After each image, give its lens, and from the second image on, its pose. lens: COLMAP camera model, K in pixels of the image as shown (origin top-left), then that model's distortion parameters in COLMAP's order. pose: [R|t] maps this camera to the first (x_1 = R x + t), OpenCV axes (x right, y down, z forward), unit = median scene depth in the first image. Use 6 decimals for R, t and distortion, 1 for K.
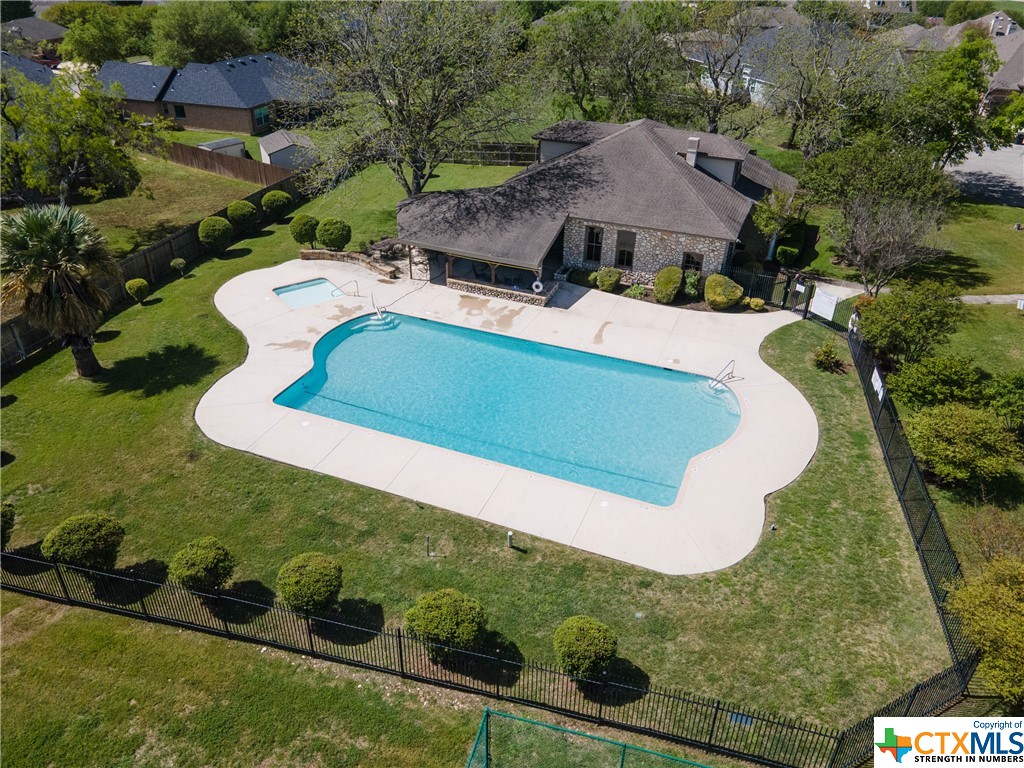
lens RADIAL K [[761.4, 0, 512.0], [0, 761.4, 384.0], [0, 0, 1]] dist [0.015970, 0.003572]
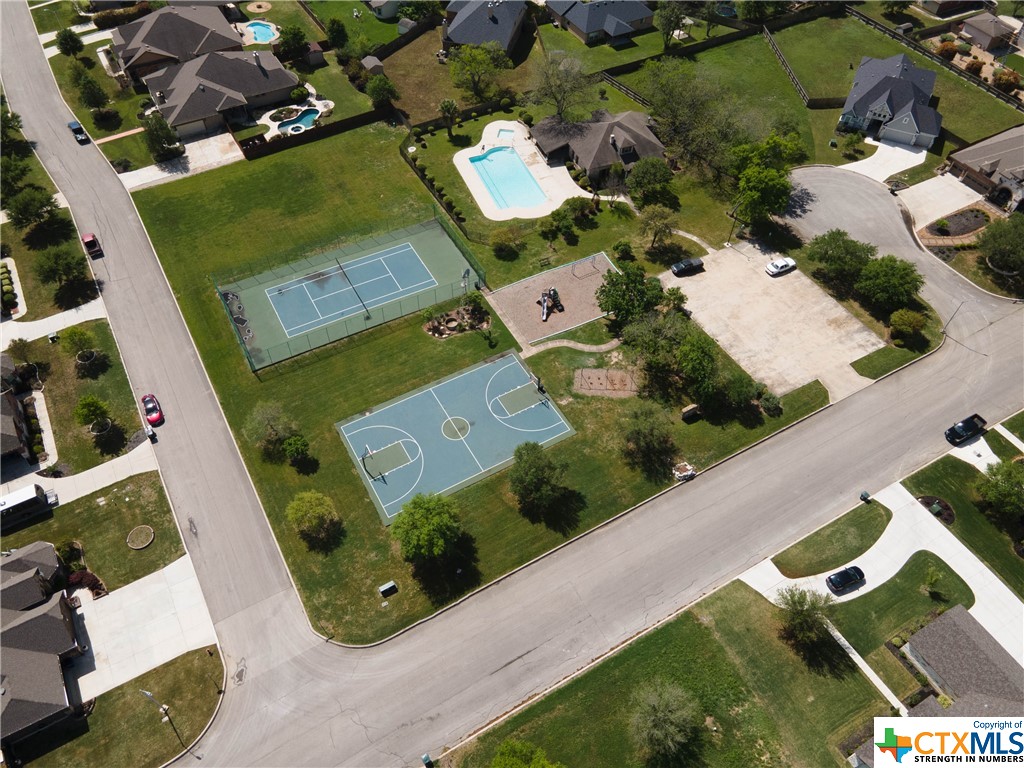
lens RADIAL K [[738.3, 0, 512.0], [0, 738.3, 384.0], [0, 0, 1]] dist [0.027650, 0.039725]
pose [[0.697287, 0.564013, -0.442357, 2.079110], [-0.377897, 0.813662, 0.441756, -0.746023], [0.609085, -0.140865, 0.780495, -2.024061]]
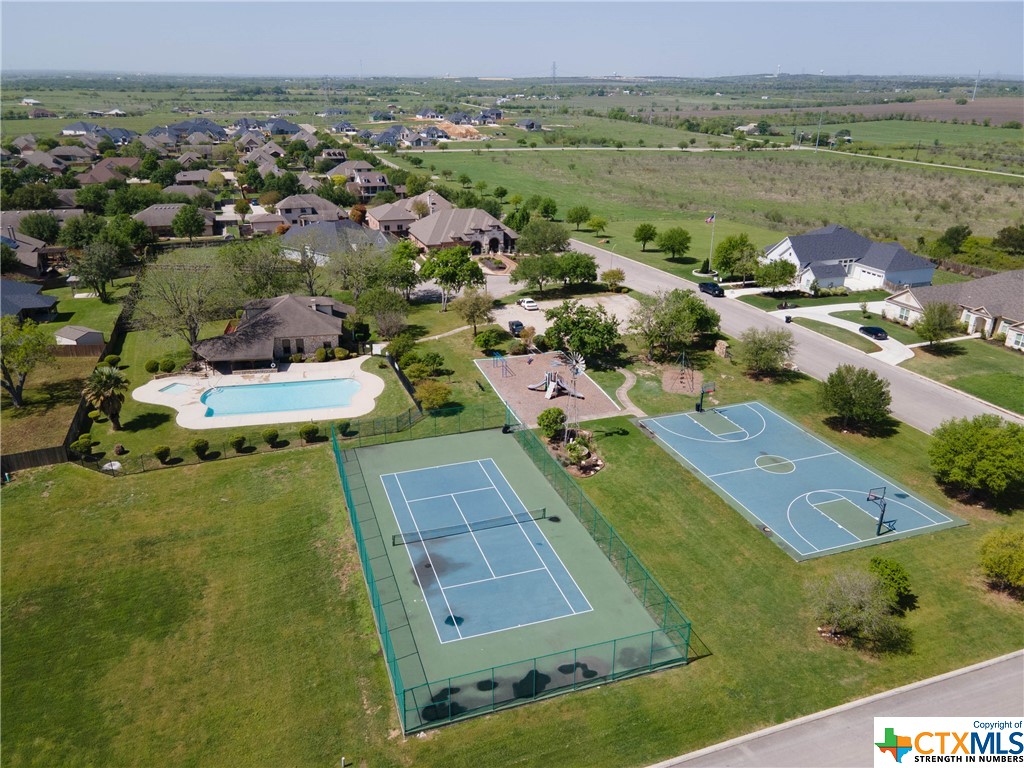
lens RADIAL K [[738.3, 0, 512.0], [0, 738.3, 384.0], [0, 0, 1]] dist [0.027650, 0.039725]
pose [[0.831671, -0.219763, 0.509929, -0.577116], [0.288867, 0.955529, -0.059325, 0.310858], [-0.474215, 0.196641, 0.858168, -1.504517]]
